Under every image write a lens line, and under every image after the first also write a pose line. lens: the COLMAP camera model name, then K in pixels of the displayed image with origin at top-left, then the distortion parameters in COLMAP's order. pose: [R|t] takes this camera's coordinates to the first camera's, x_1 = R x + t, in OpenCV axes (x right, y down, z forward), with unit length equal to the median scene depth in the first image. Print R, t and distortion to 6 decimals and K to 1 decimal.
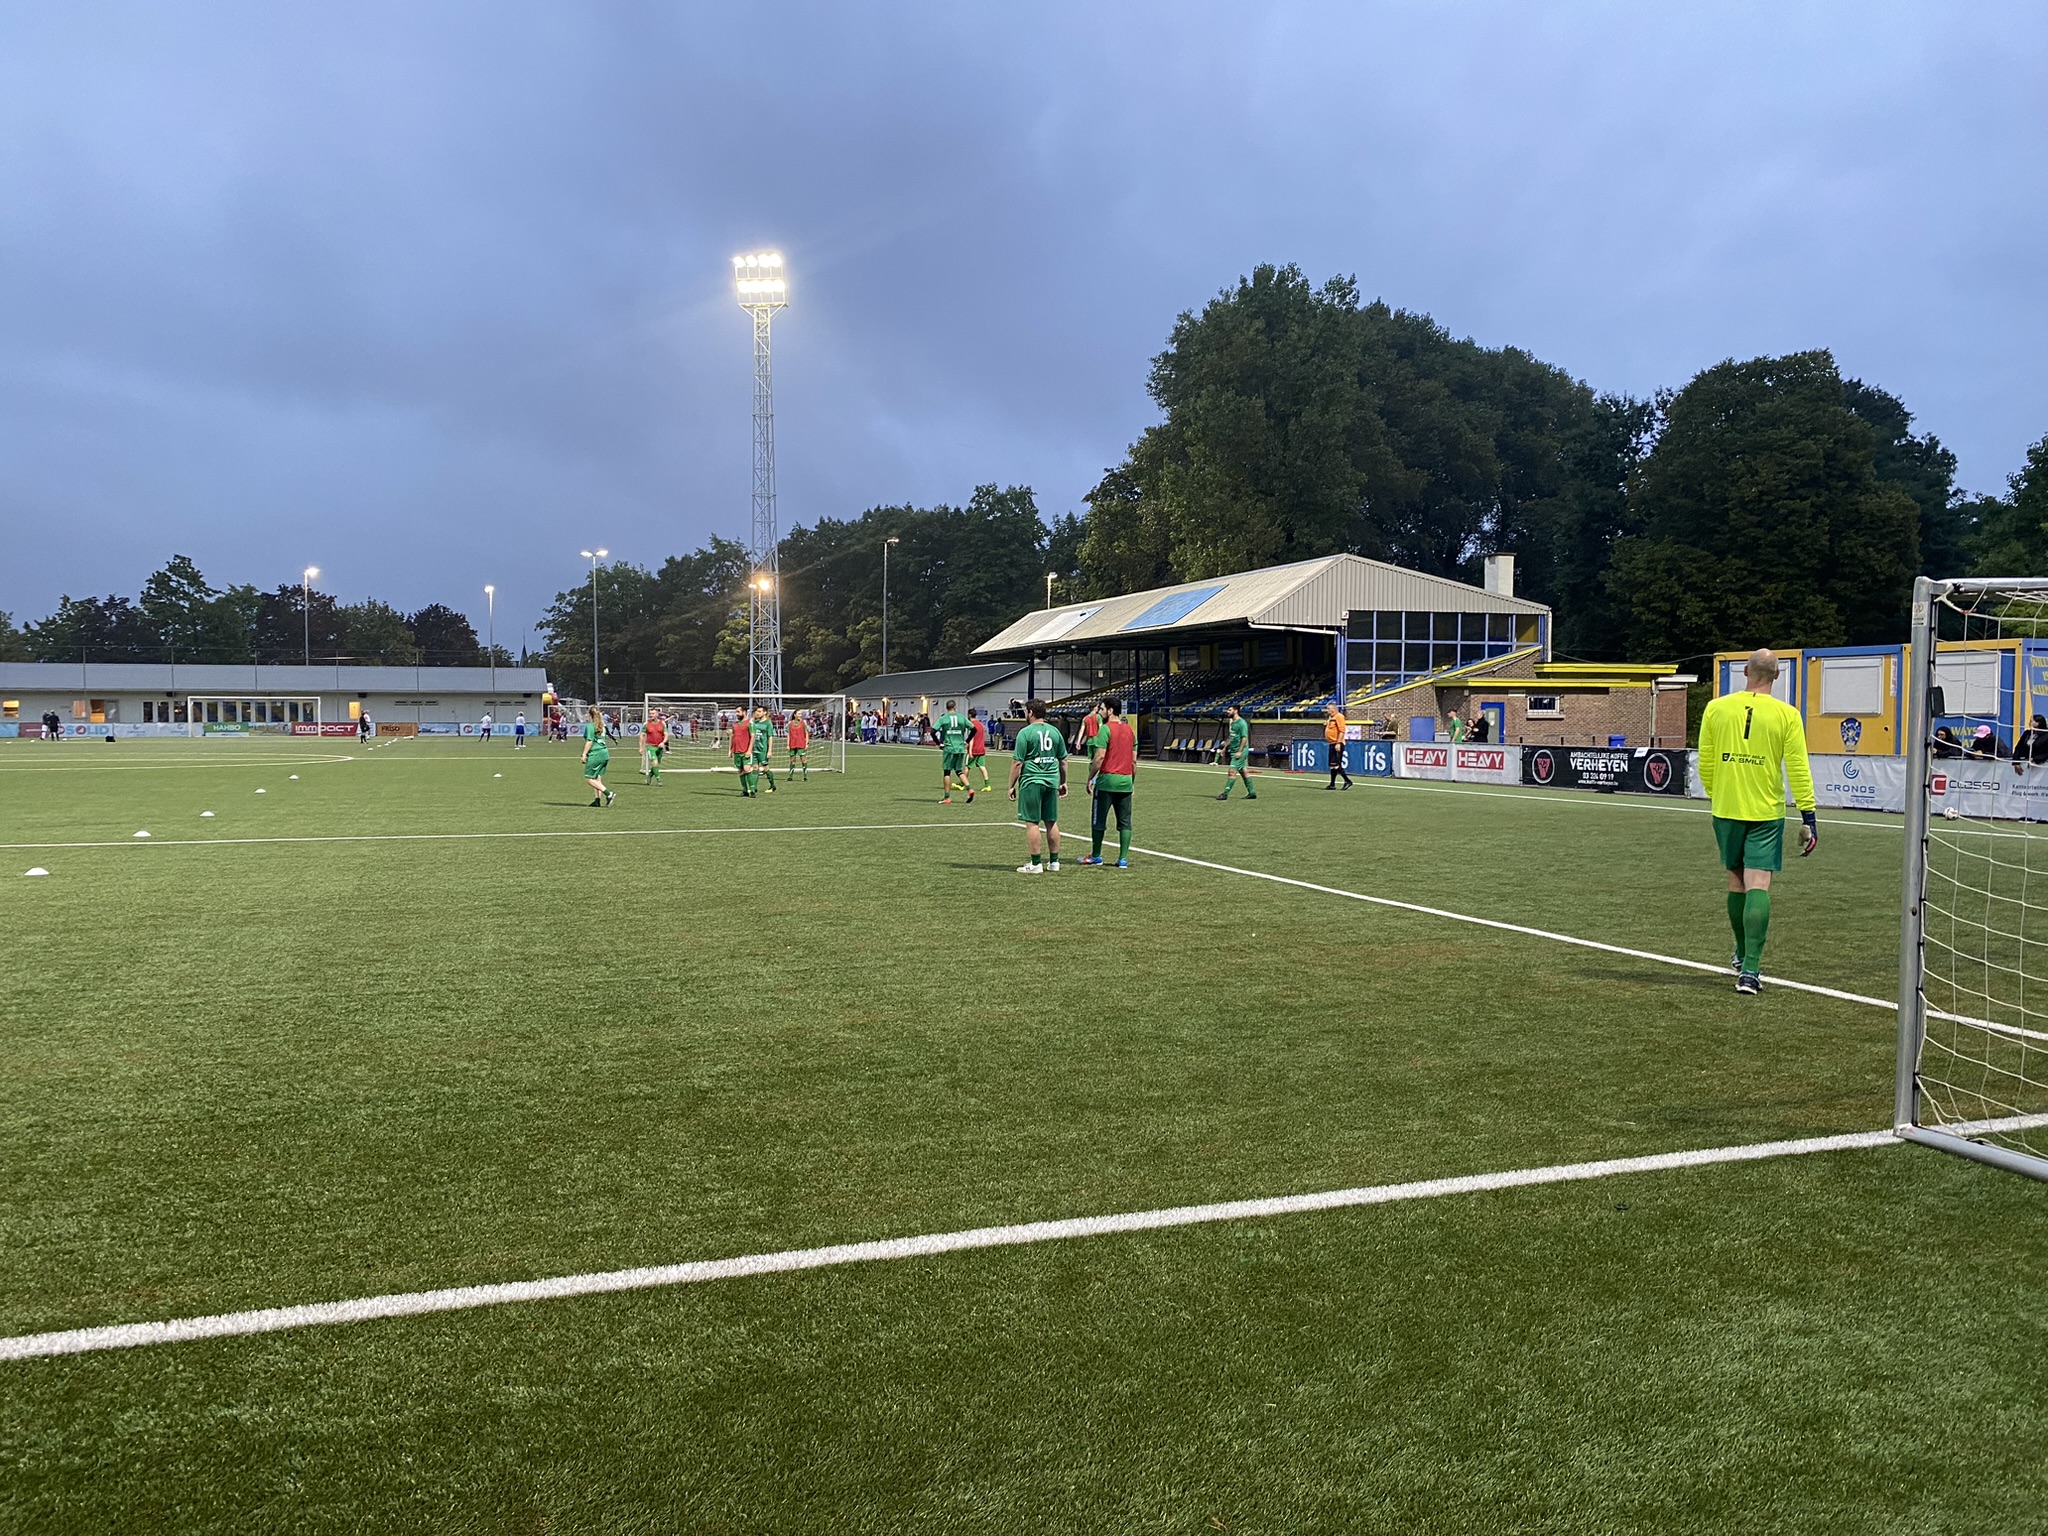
lens RADIAL K [[1559.5, 0, 1018.1], [0, 1559.5, 772.2], [0, 0, 1]] dist [0.023658, -0.013015]
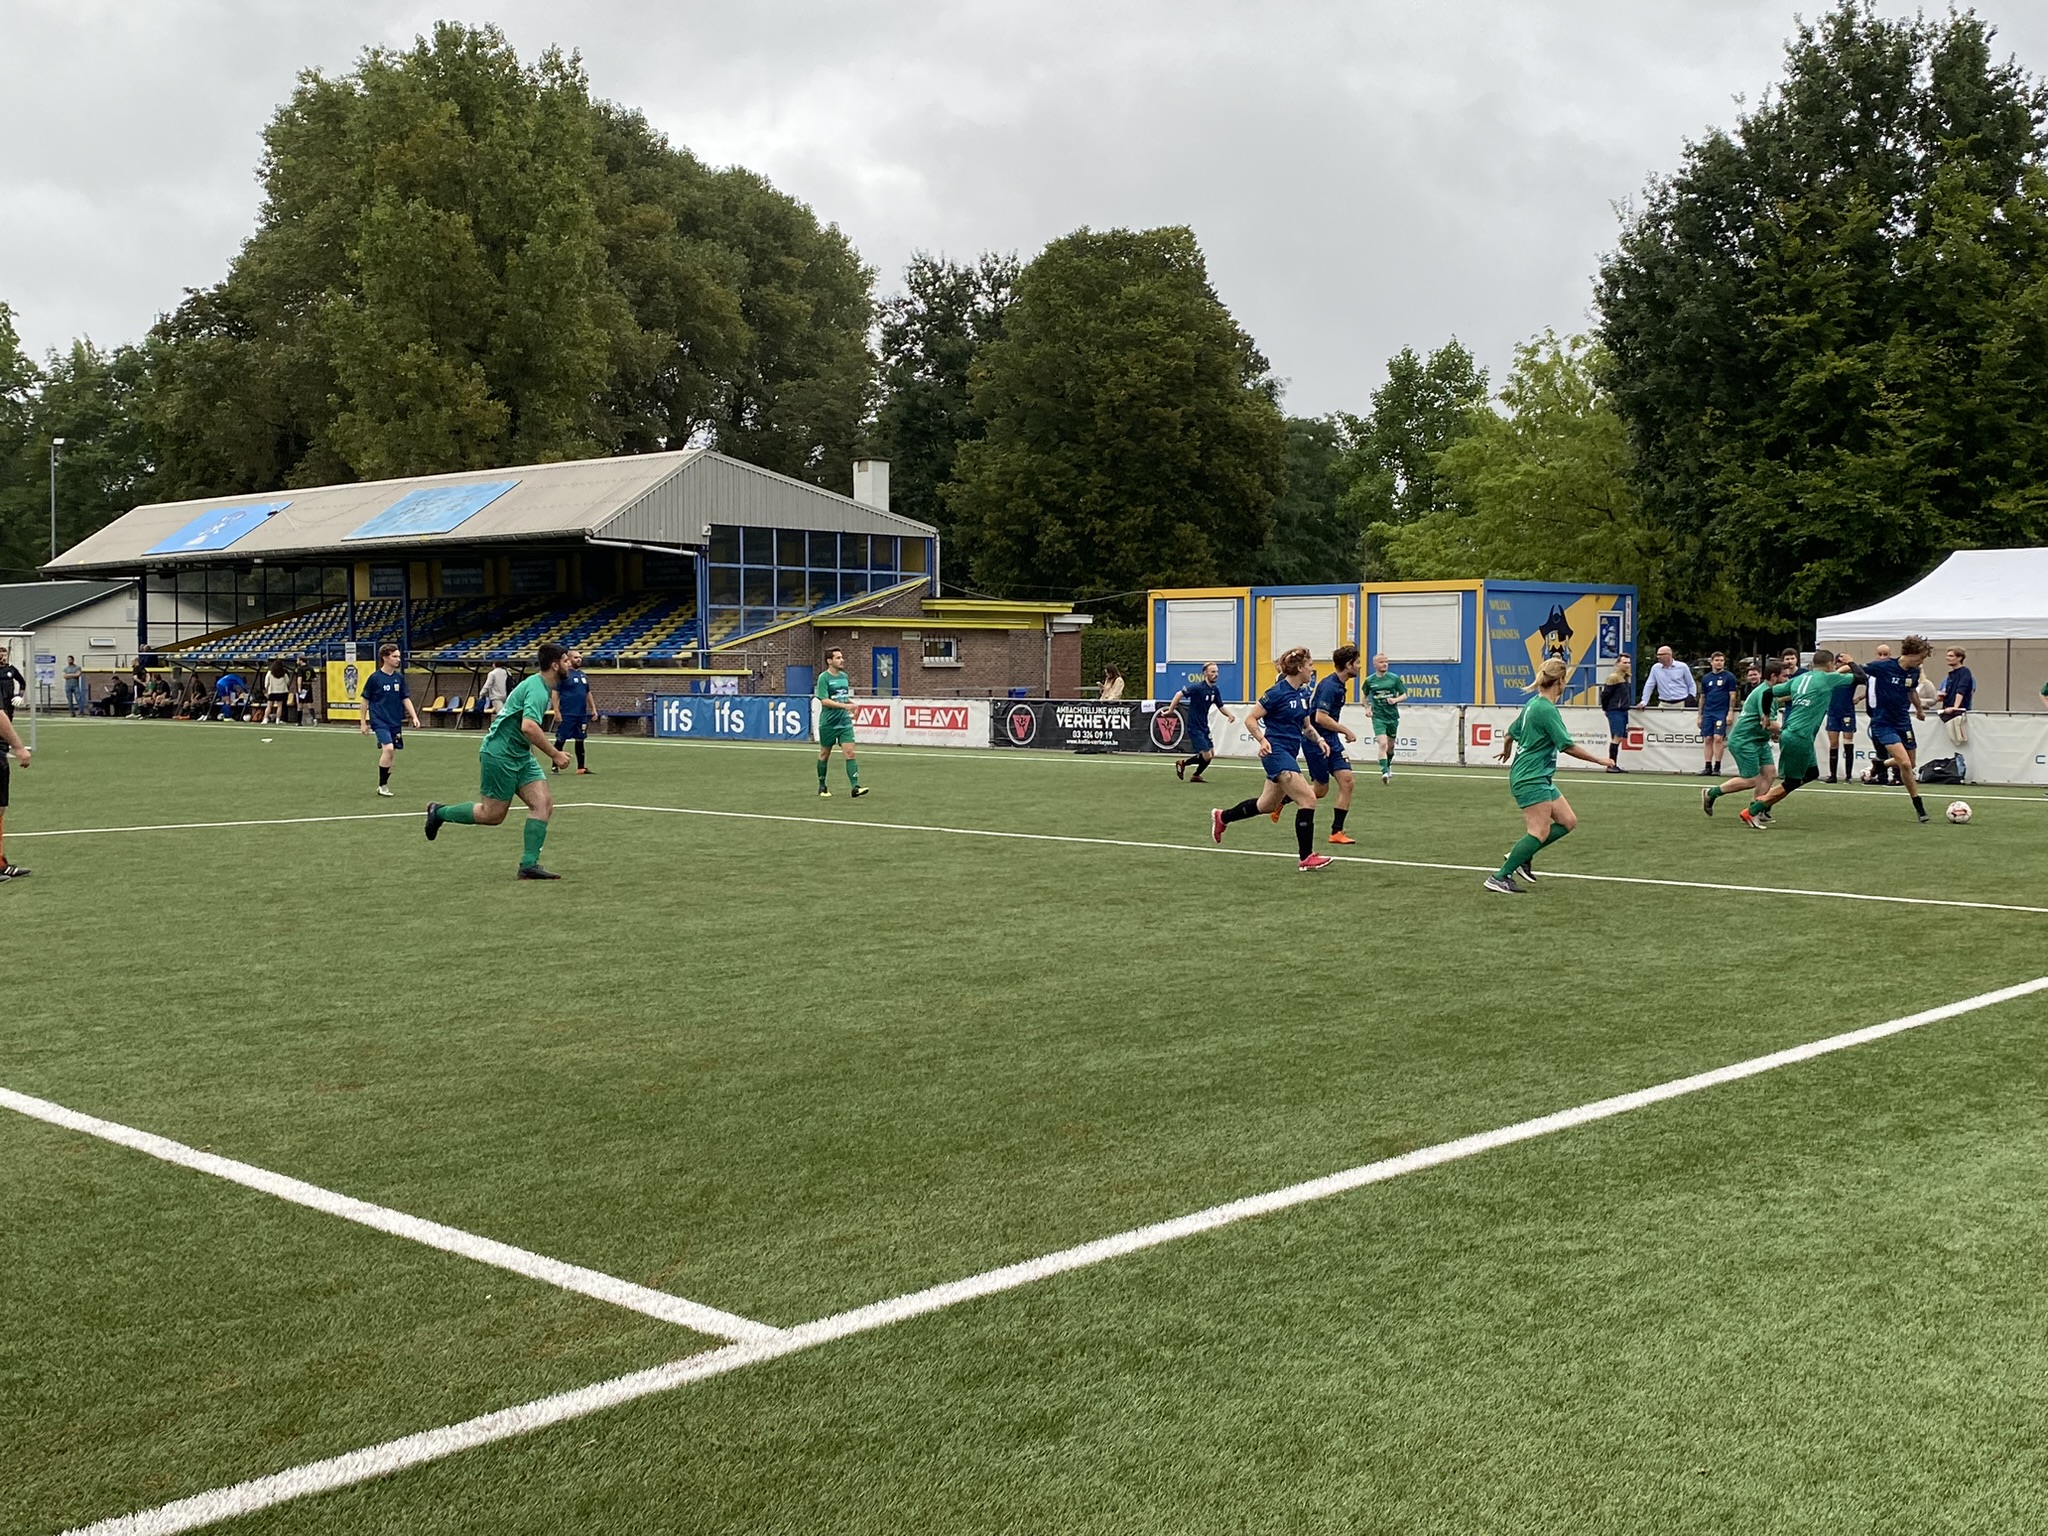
lens RADIAL K [[2245.1, 0, 1030.3], [0, 2245.1, 764.7], [0, 0, 1]] dist [0.101564, 0.000000]
pose [[0.887764, -0.019781, 0.459874, -0.124154], [0.016726, 0.999803, 0.010715, 0.002926], [-0.459996, -0.001820, 0.887919, -0.033451]]
